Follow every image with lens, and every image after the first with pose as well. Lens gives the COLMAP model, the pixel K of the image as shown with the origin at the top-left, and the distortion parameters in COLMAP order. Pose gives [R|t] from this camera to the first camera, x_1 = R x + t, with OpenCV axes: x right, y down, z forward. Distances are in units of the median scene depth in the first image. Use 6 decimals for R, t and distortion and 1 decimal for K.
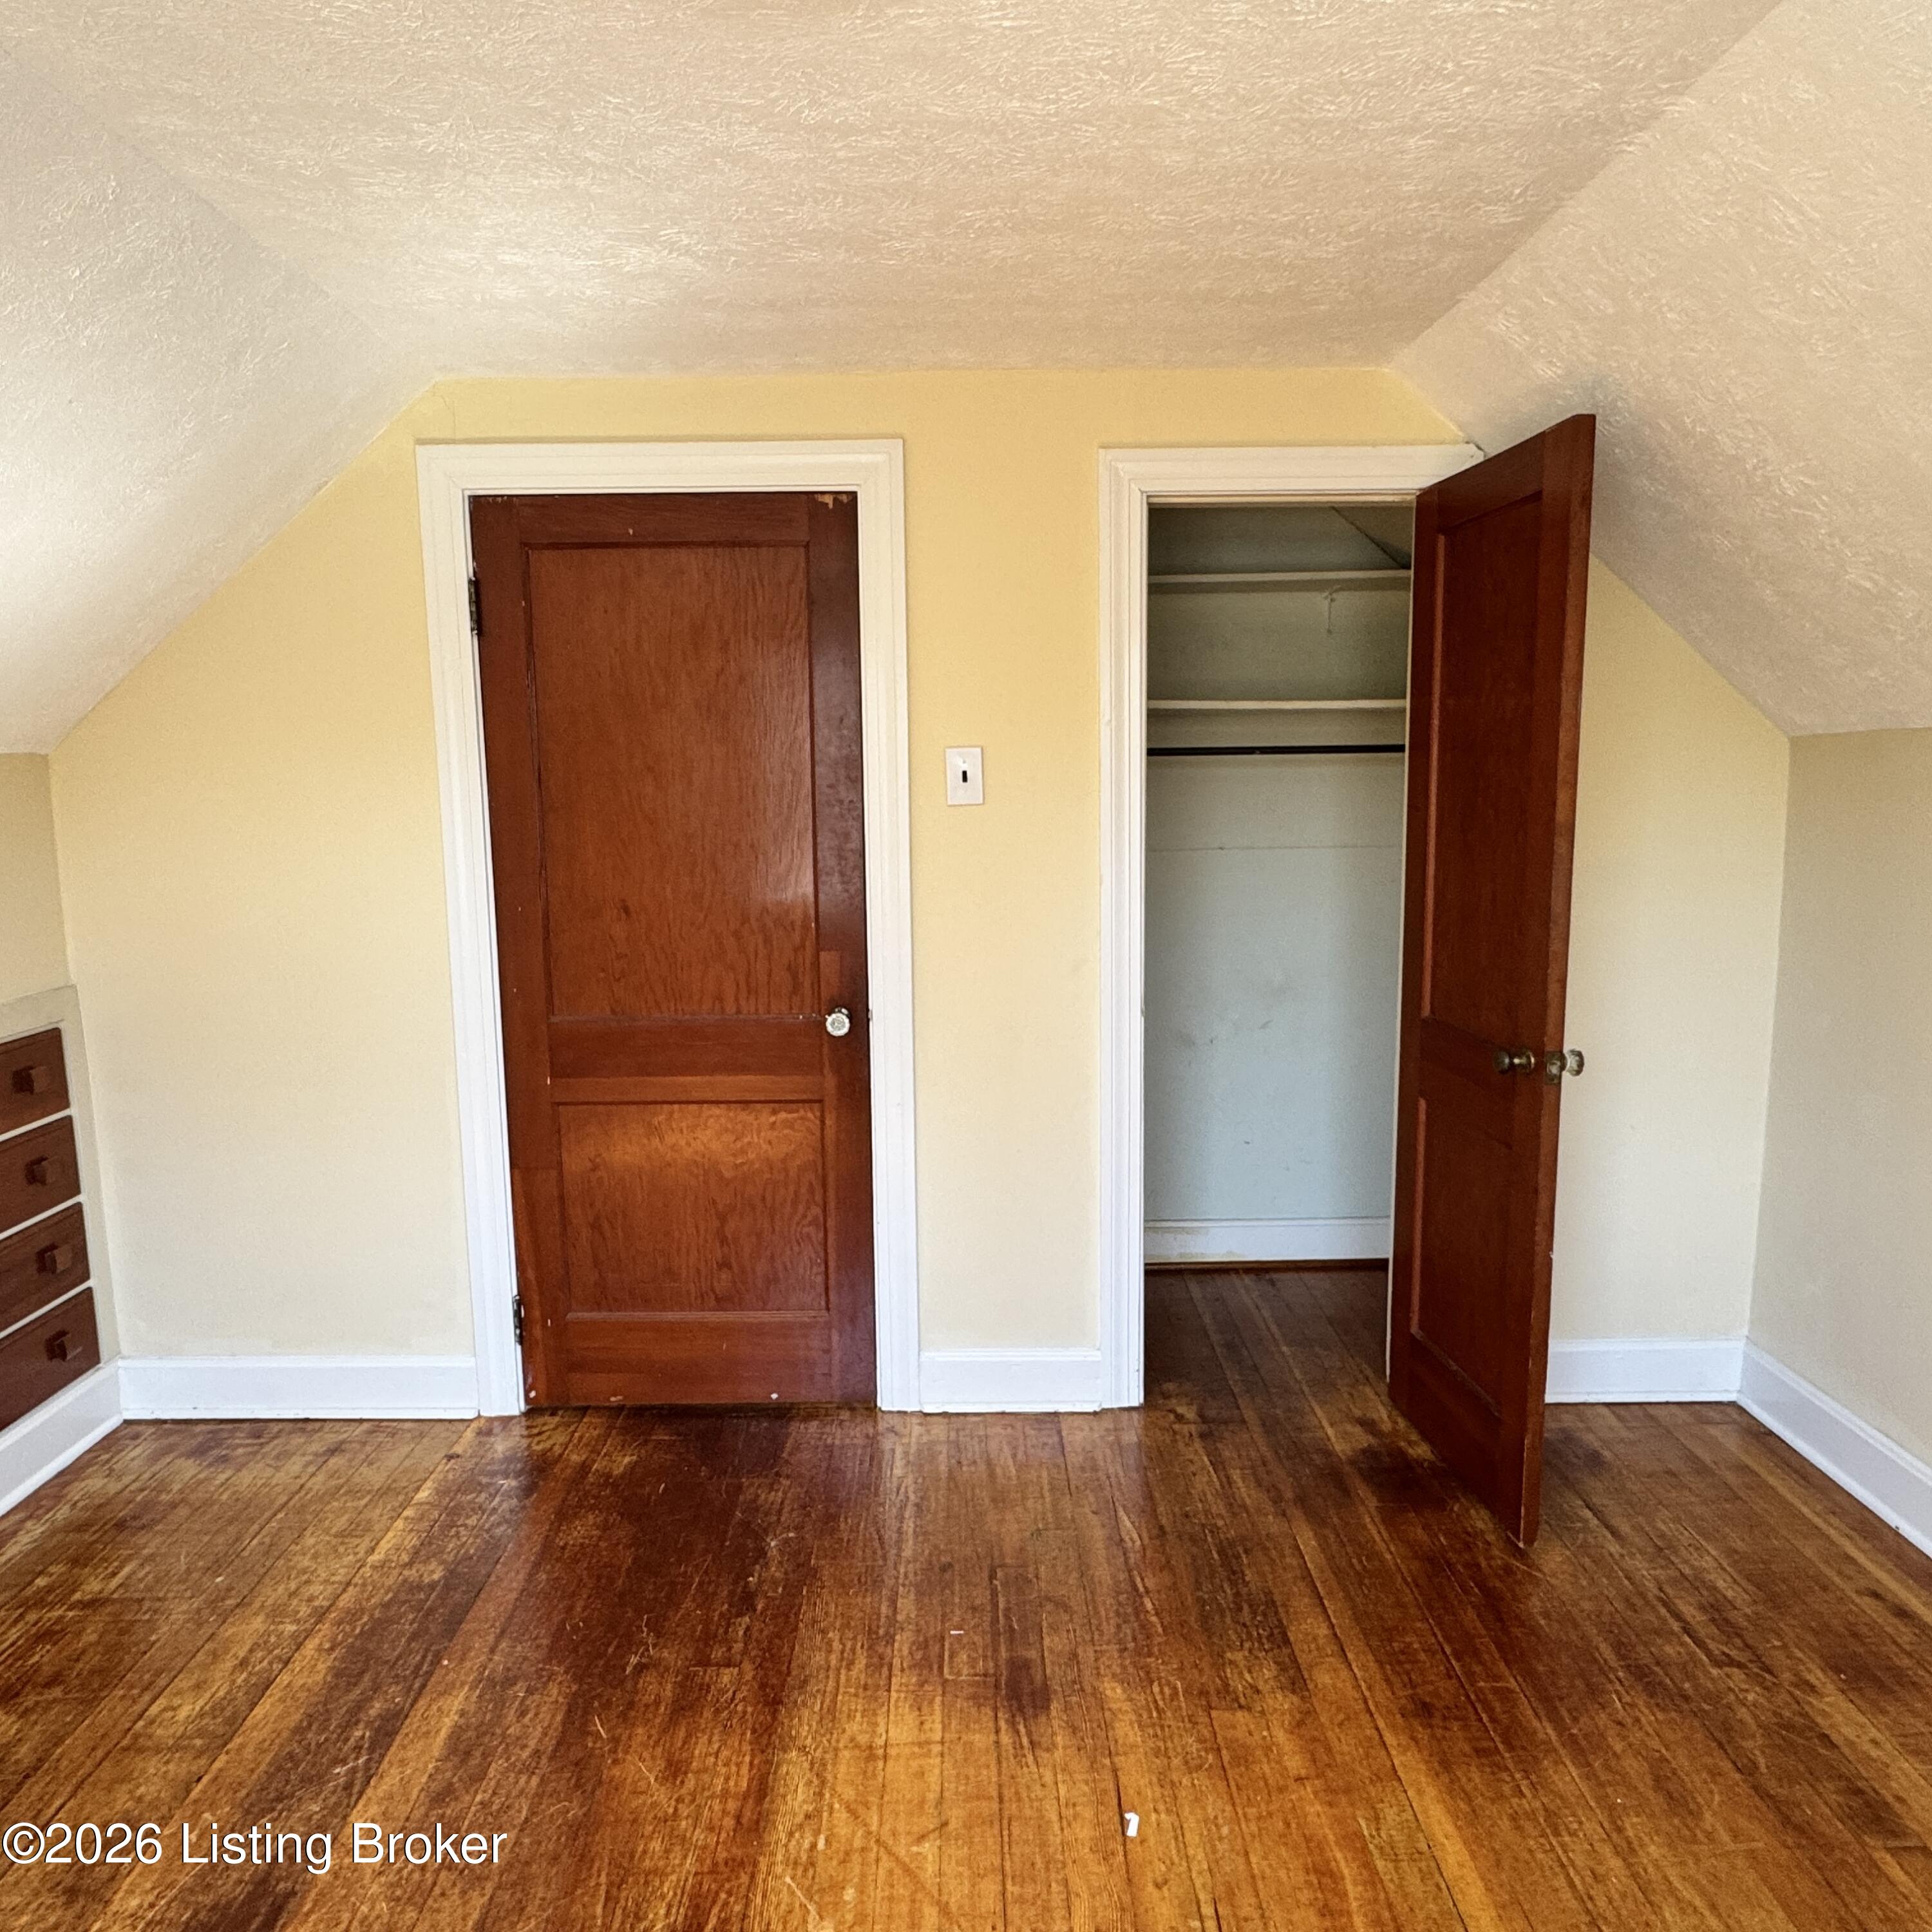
lens RADIAL K [[1304.5, 0, 958.6], [0, 1304.5, 962.7], [0, 0, 1]] dist [-0.001610, -0.000163]
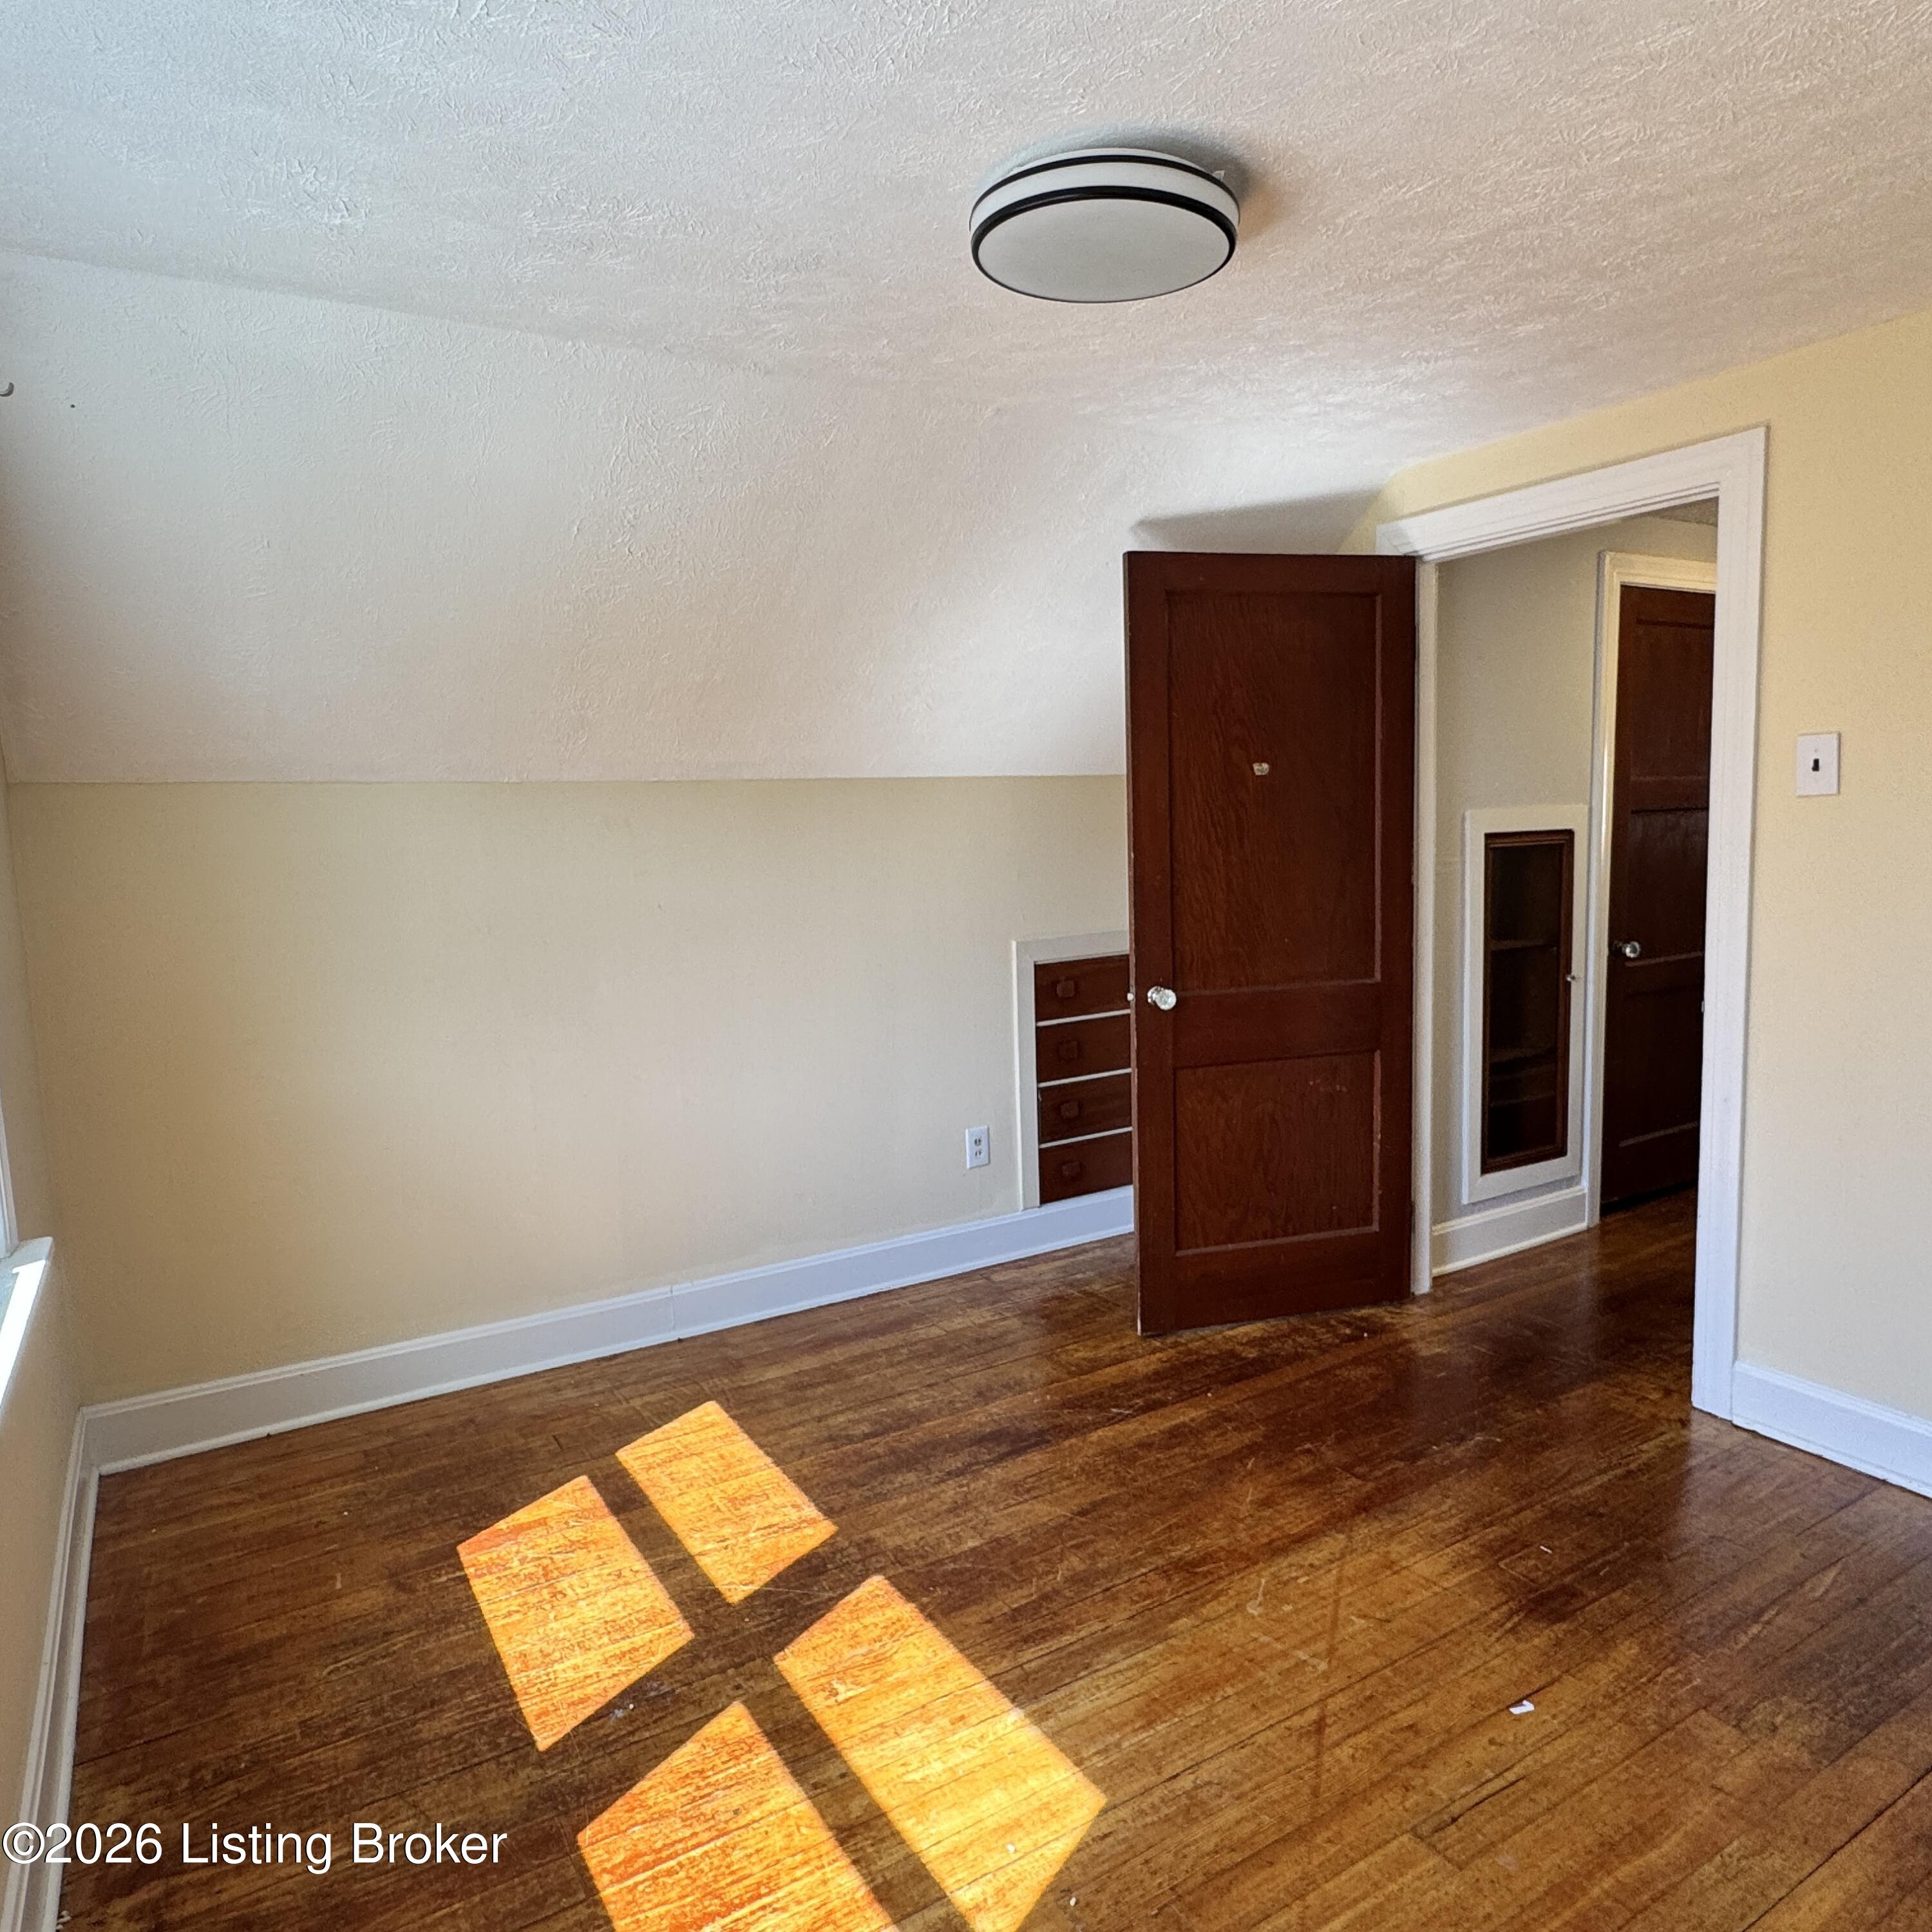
lens RADIAL K [[1310.2, 0, 966.0], [0, 1310.2, 966.0], [0, 0, 1]] dist [0.000567, -0.000122]
pose [[0.523924, 0.092002, -0.846782, 0.534492], [-0.096403, 0.994166, 0.048369, 0.017477], [0.846292, 0.056291, 0.529737, -0.018482]]
